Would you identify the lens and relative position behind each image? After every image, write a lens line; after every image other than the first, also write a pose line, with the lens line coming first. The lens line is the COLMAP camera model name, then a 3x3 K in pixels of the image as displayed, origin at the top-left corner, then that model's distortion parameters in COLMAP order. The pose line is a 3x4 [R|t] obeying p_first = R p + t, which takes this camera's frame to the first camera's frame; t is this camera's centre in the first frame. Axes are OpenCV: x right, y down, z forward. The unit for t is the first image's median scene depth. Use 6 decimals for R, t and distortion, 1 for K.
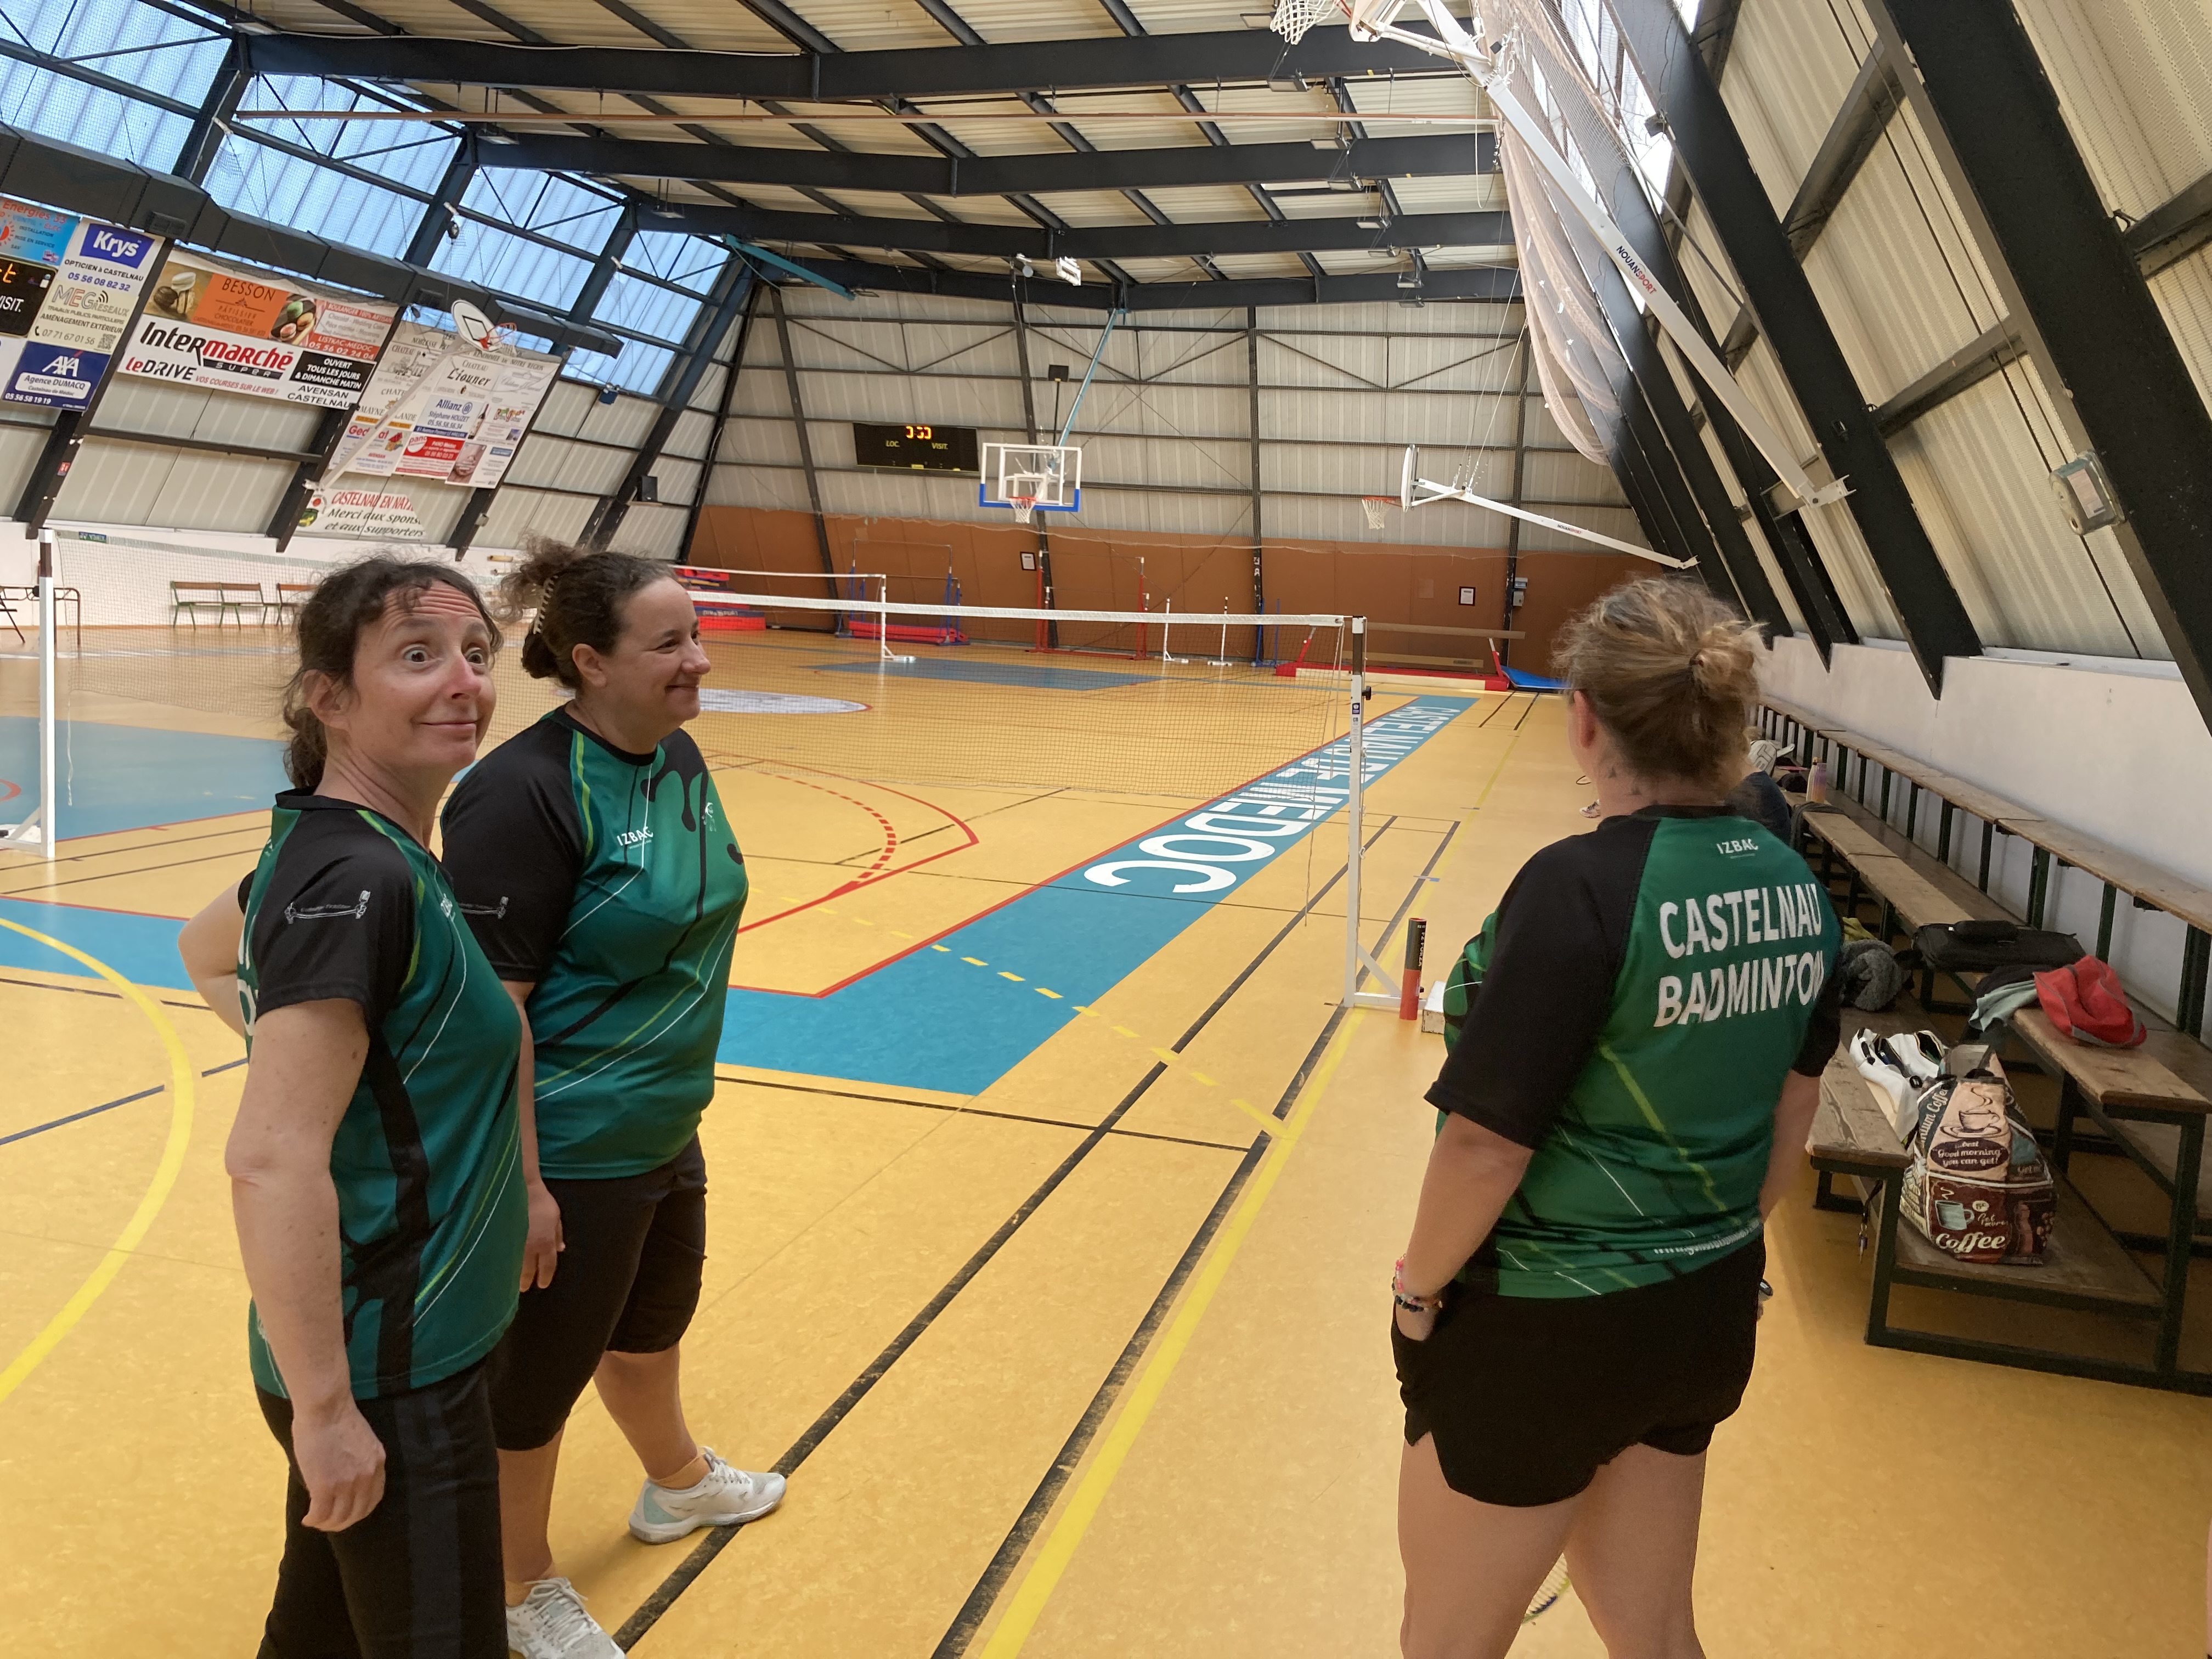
lens RADIAL K [[1828.5, 0, 1105.2], [0, 1828.5, 823.6], [0, 0, 1]] dist [0.045324, -0.009812]
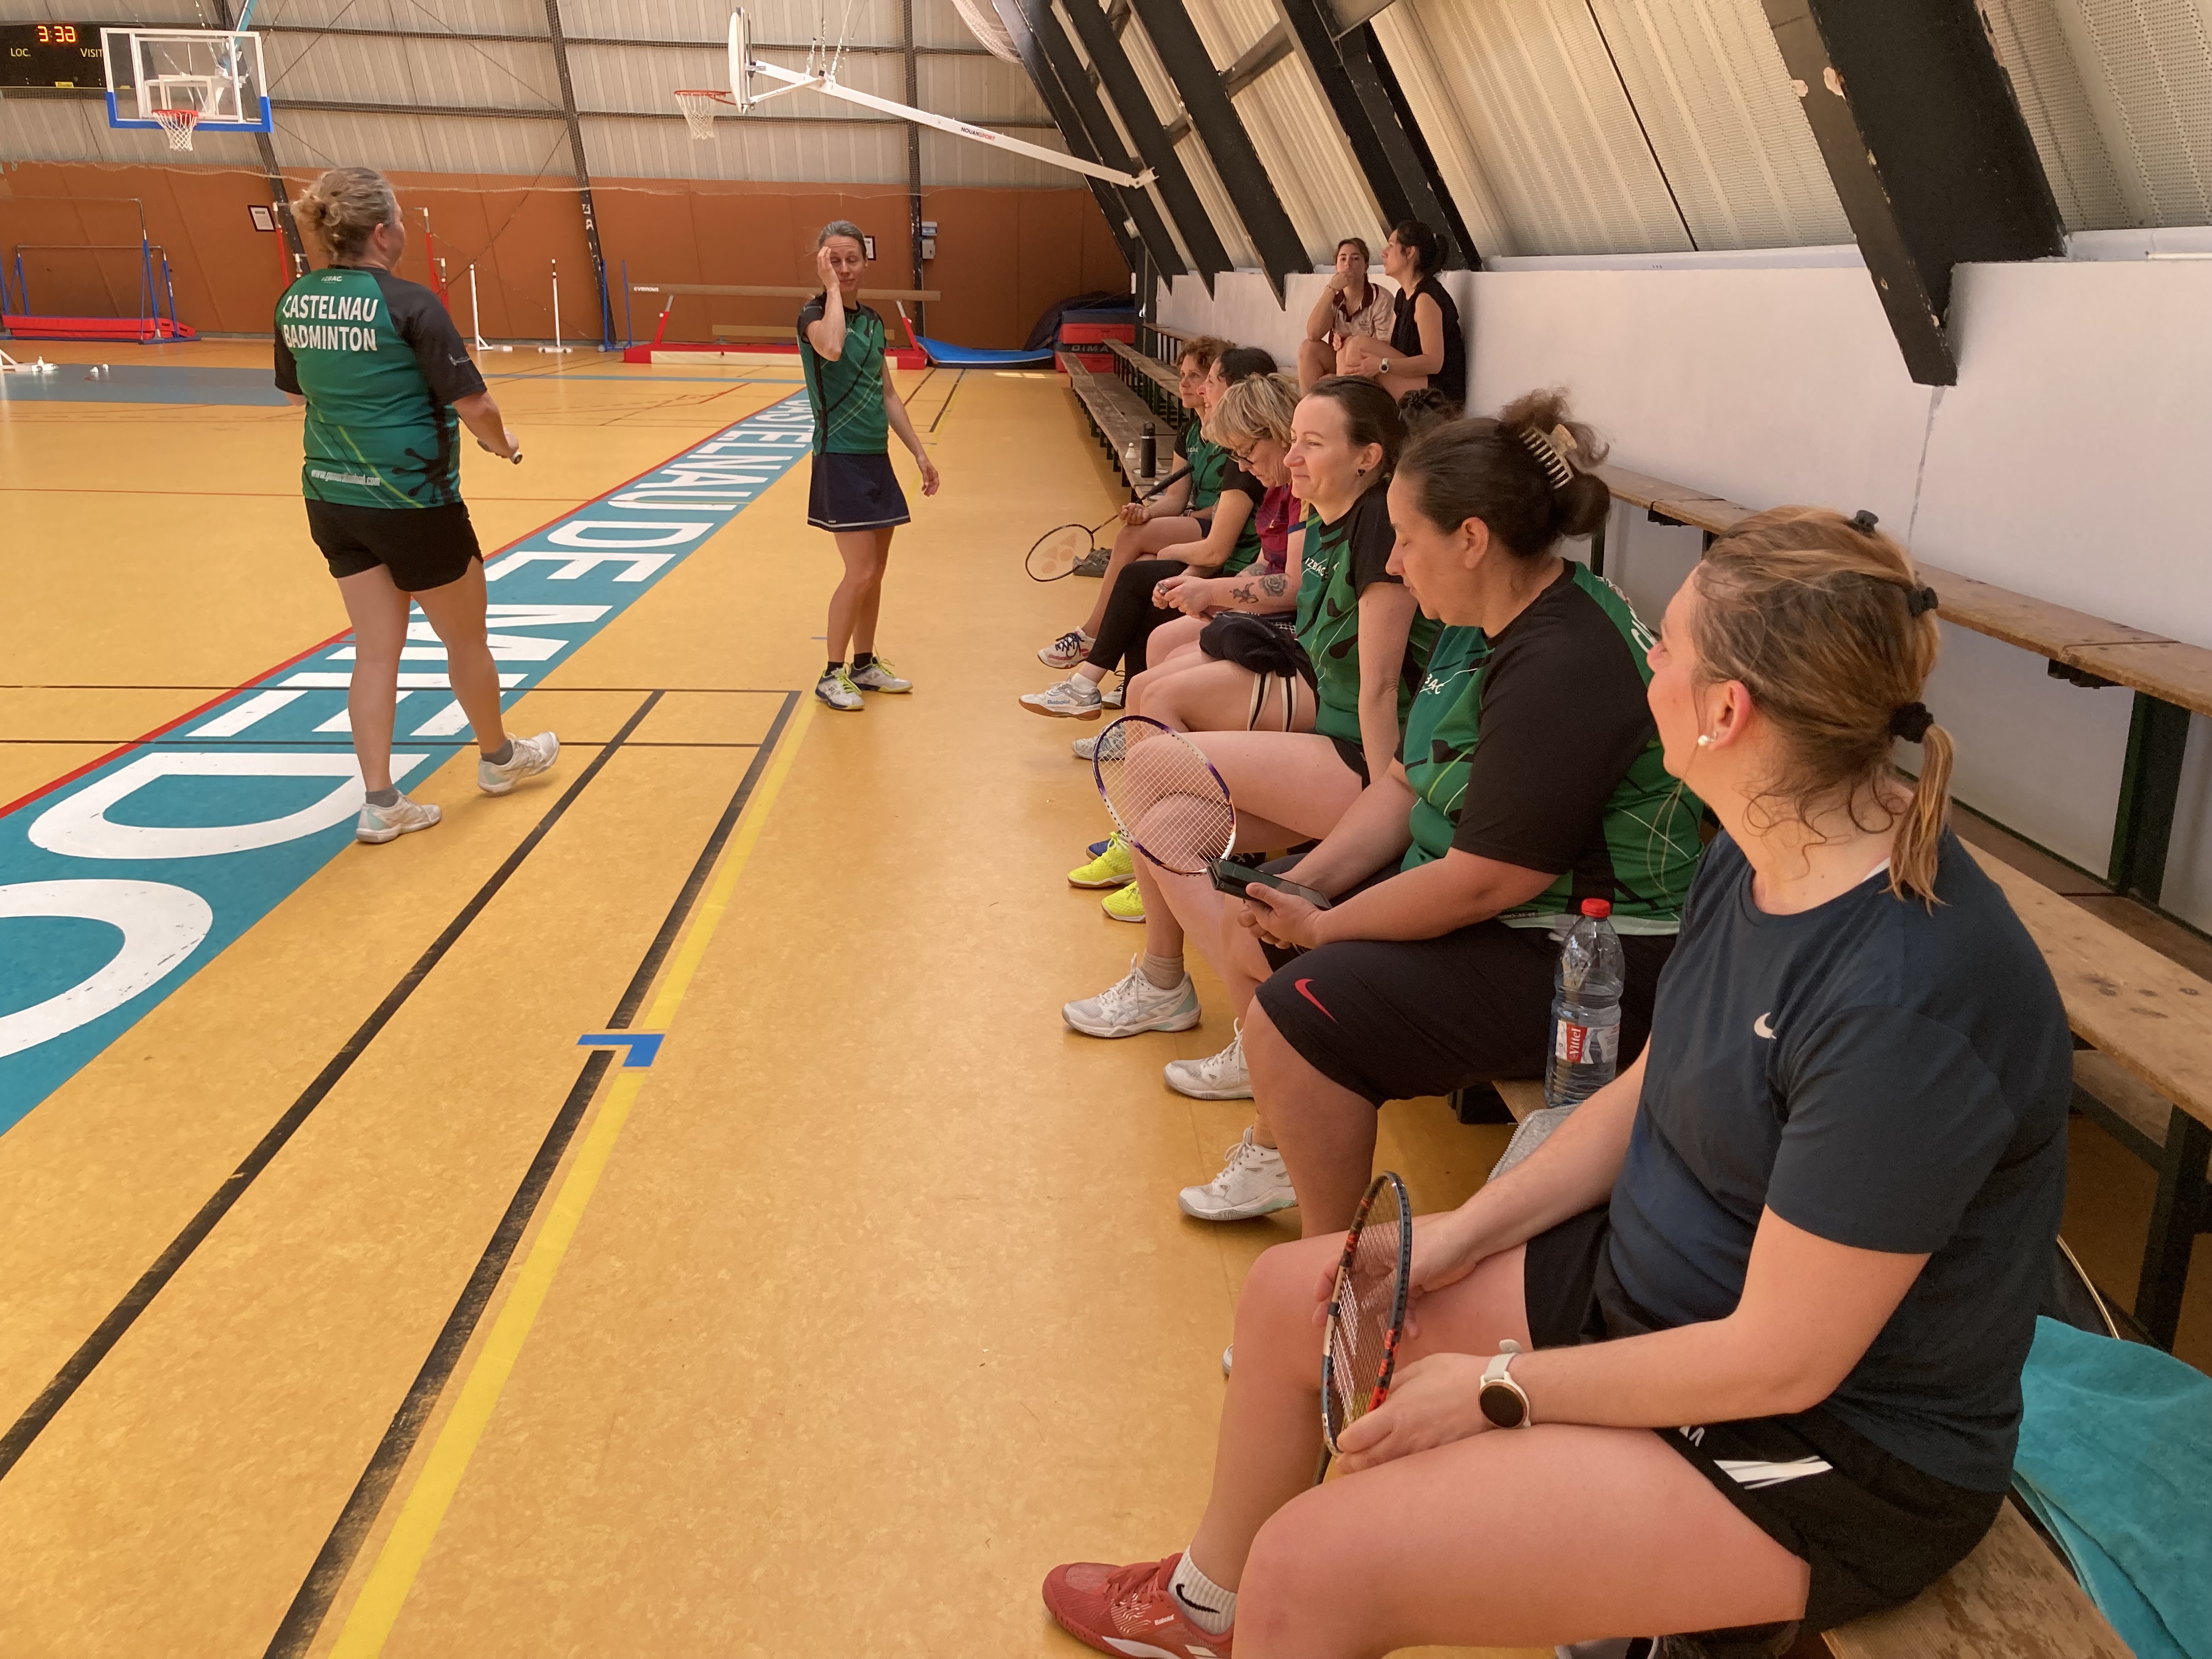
lens RADIAL K [[1870.9, 0, 1161.8], [0, 1870.9, 769.1], [0, 0, 1]] dist [0.008094, 0.008041]
pose [[0.944339, -0.120585, 0.306077, 0.055021], [0.076540, 0.985402, 0.152069, -0.019409], [-0.319946, -0.120177, 0.939783, 0.216220]]
